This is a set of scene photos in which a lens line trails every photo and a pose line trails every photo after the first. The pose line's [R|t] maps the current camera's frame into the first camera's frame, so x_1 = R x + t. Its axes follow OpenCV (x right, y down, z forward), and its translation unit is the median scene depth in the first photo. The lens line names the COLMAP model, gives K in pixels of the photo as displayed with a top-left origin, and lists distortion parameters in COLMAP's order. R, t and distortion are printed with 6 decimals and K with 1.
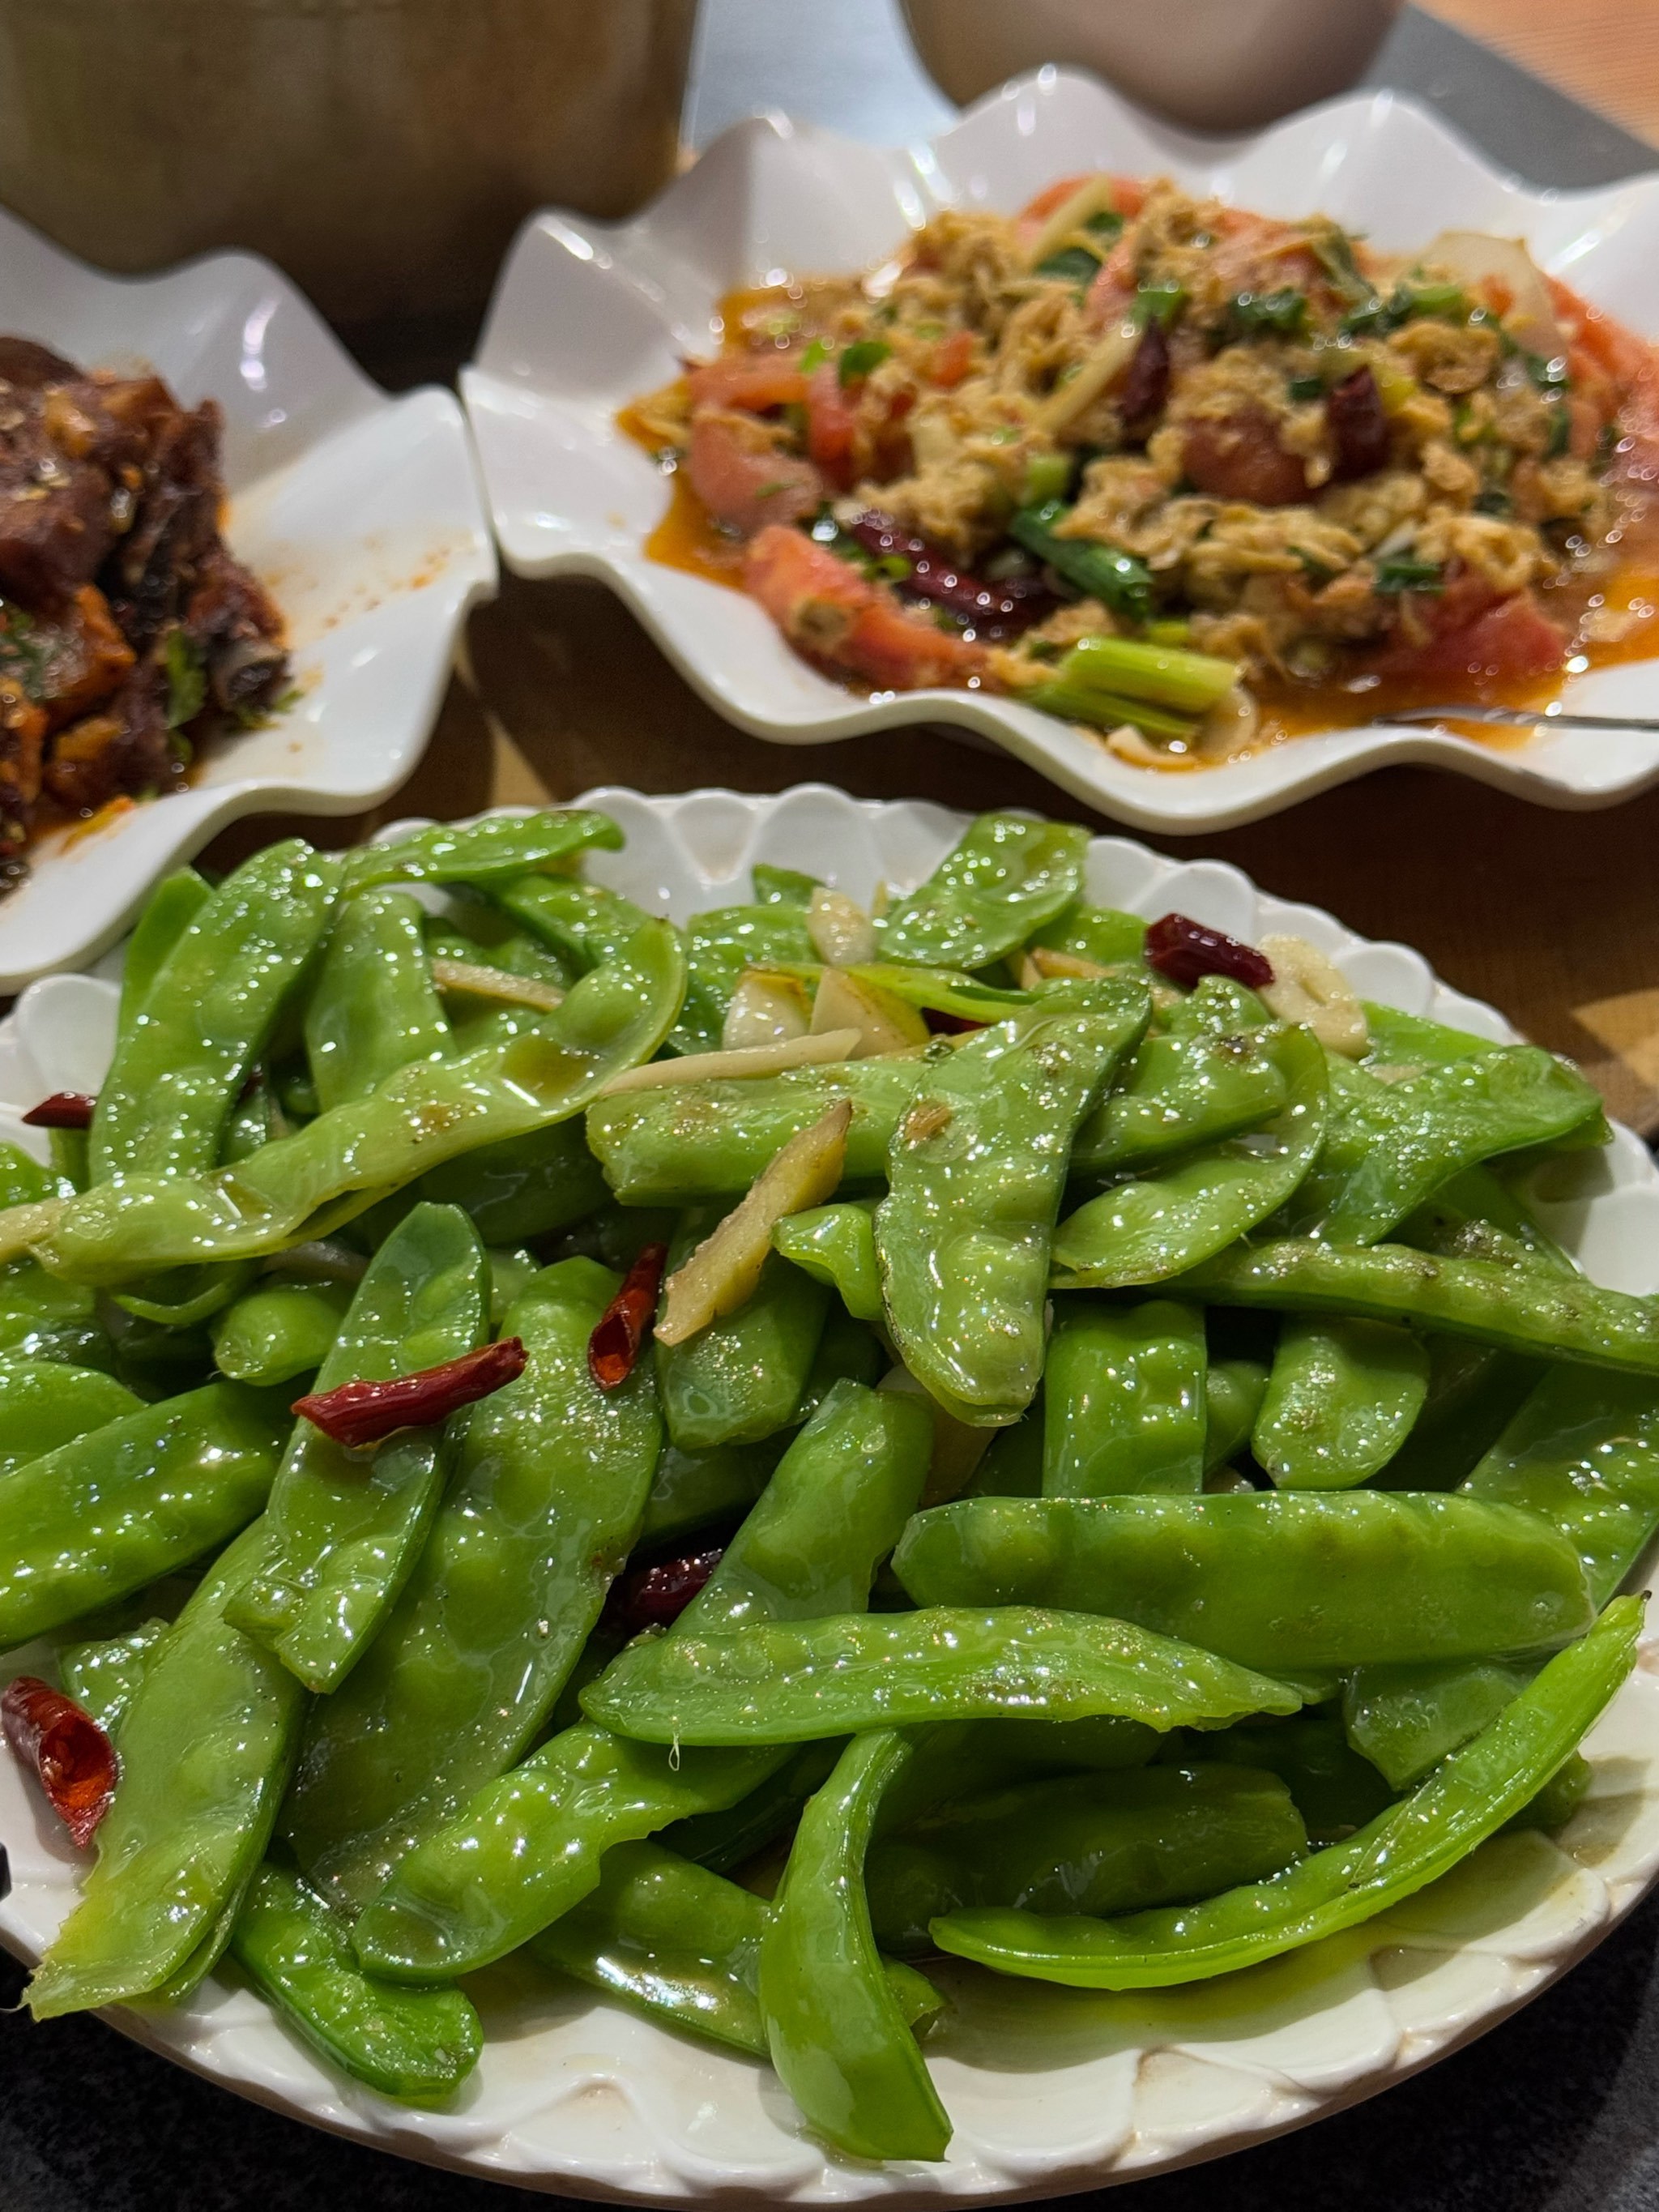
lens RADIAL K [[3582.6, 0, 829.5], [0, 3582.6, 1106.0], [0, 0, 1]] dist [0.145652, -0.137726]
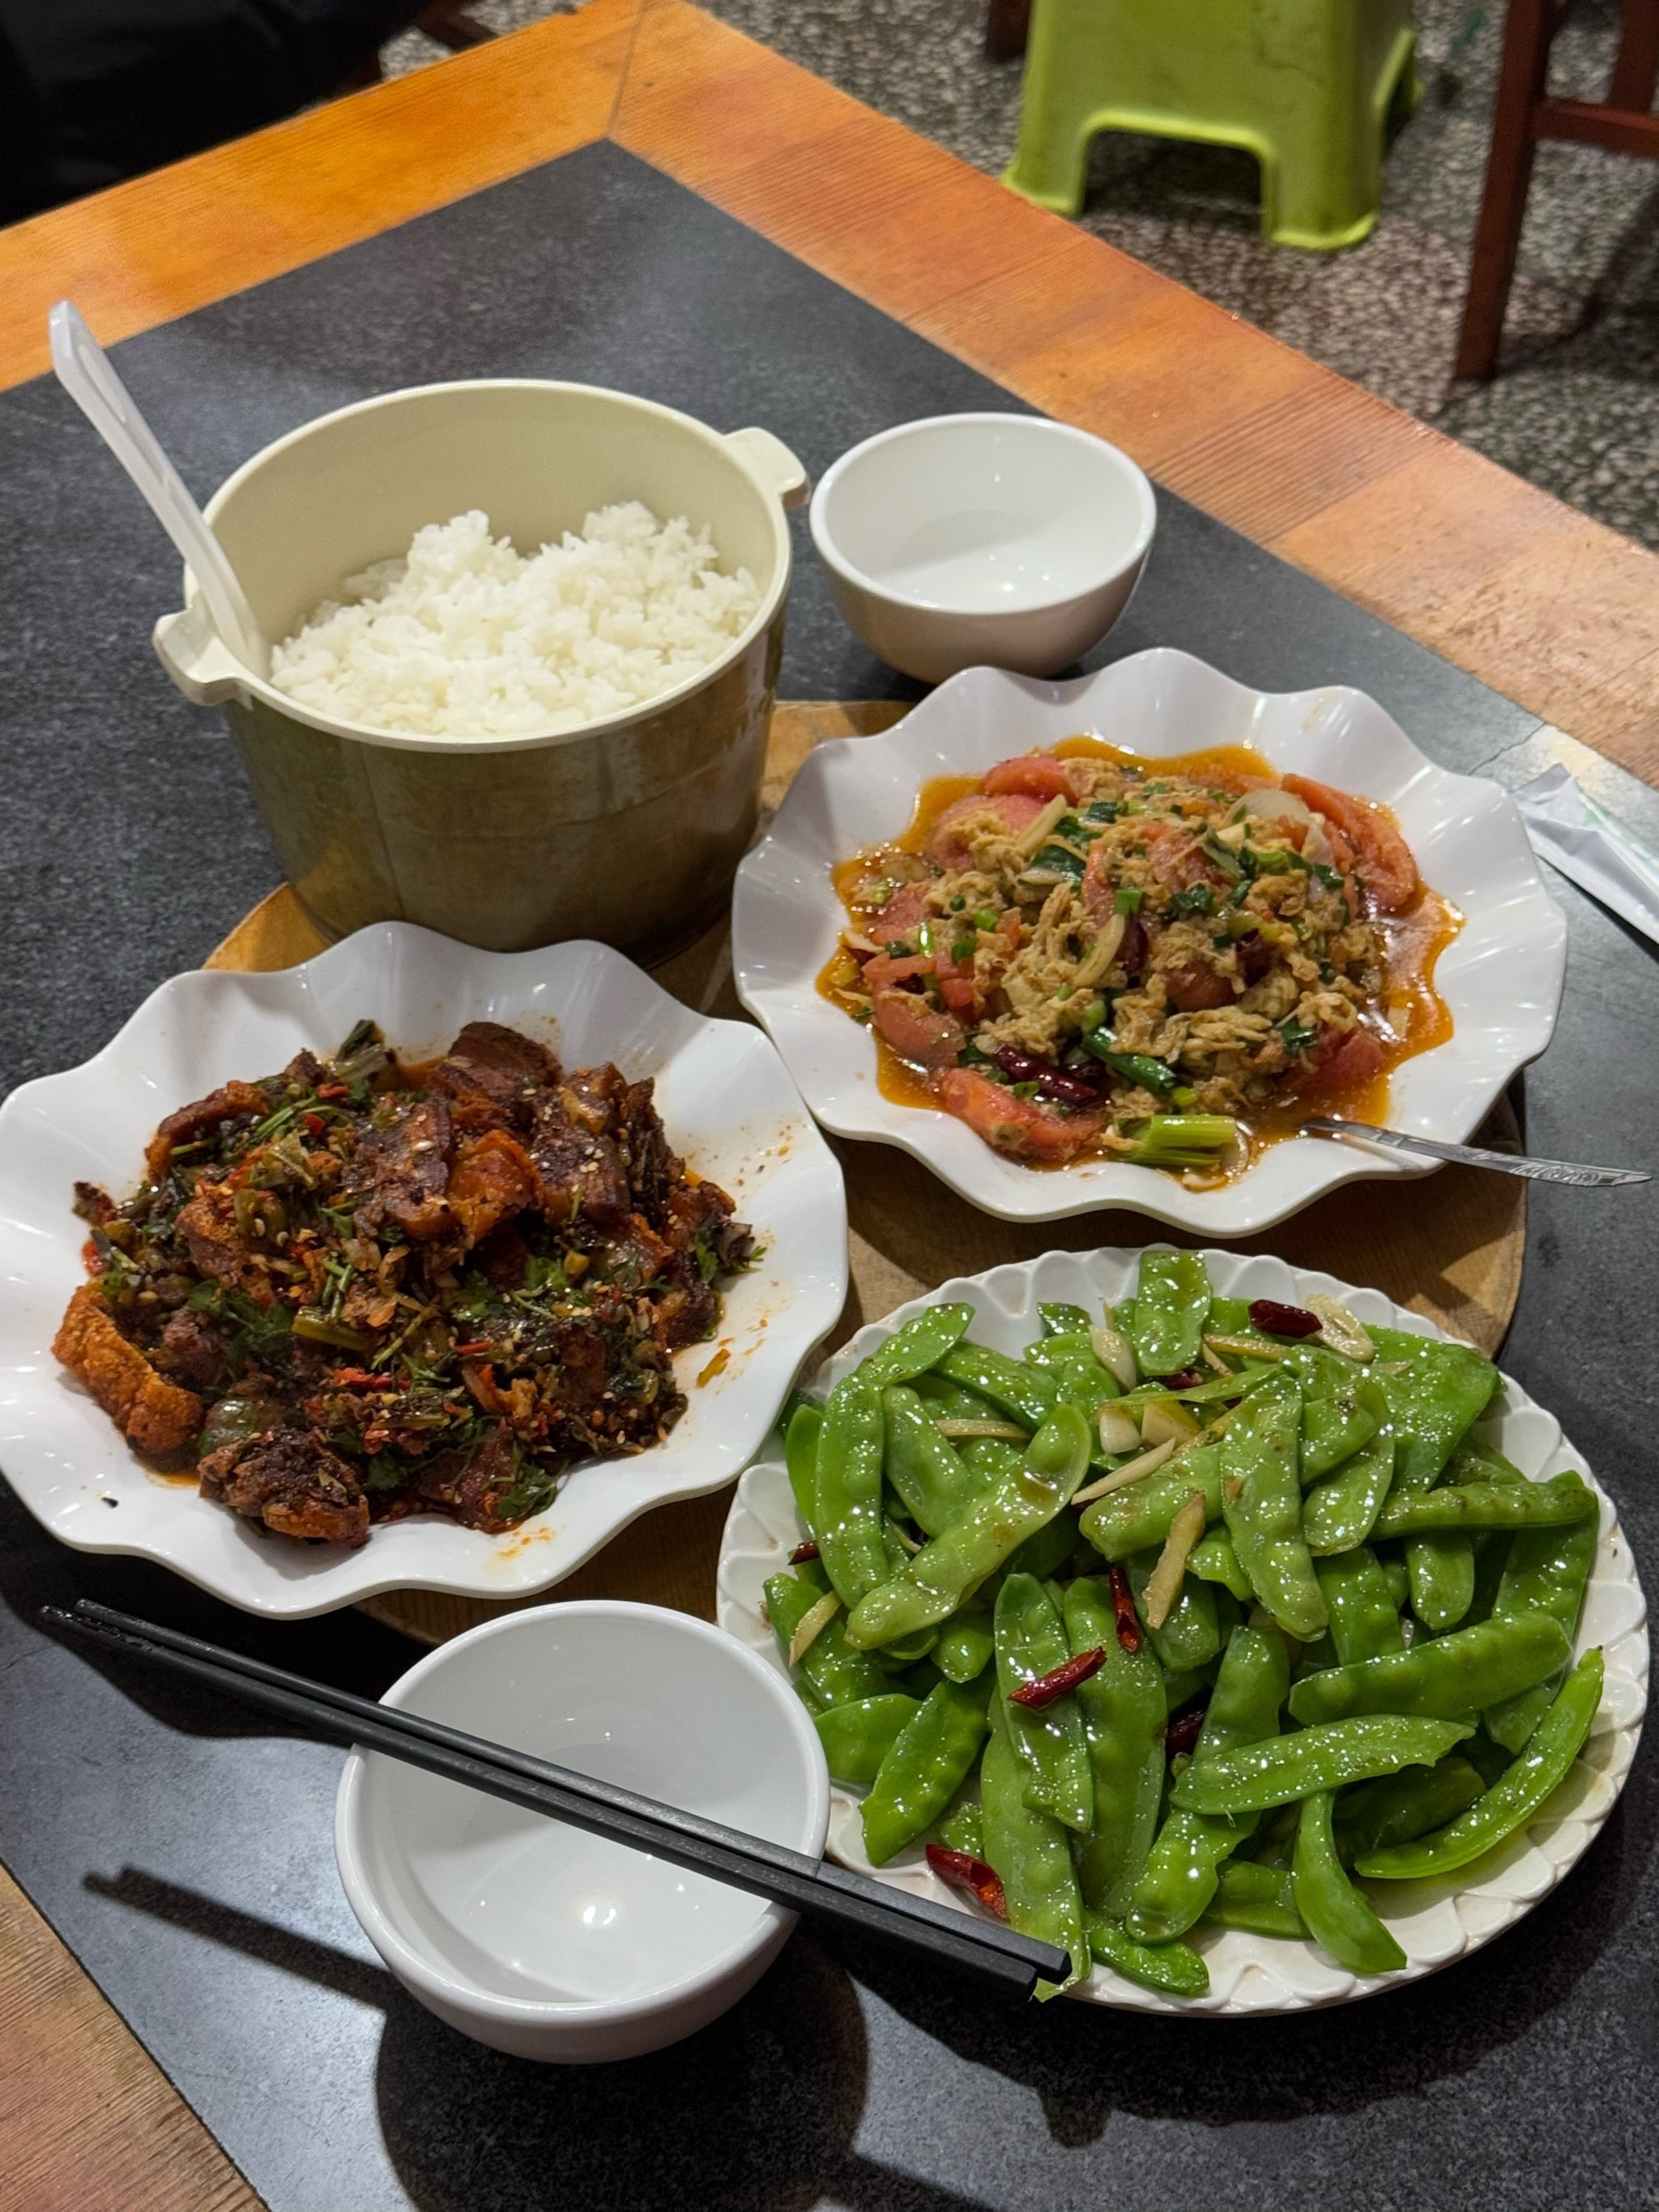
lens RADIAL K [[3582.6, 0, 829.5], [0, 3582.6, 1106.0], [0, 0, 1]] dist [0.145652, -0.137726]
pose [[0.966852, -0.209203, 0.146395, -0.359735], [0.187504, 0.970886, 0.149073, -0.443674], [-0.173320, -0.116682, 0.977929, -0.789449]]
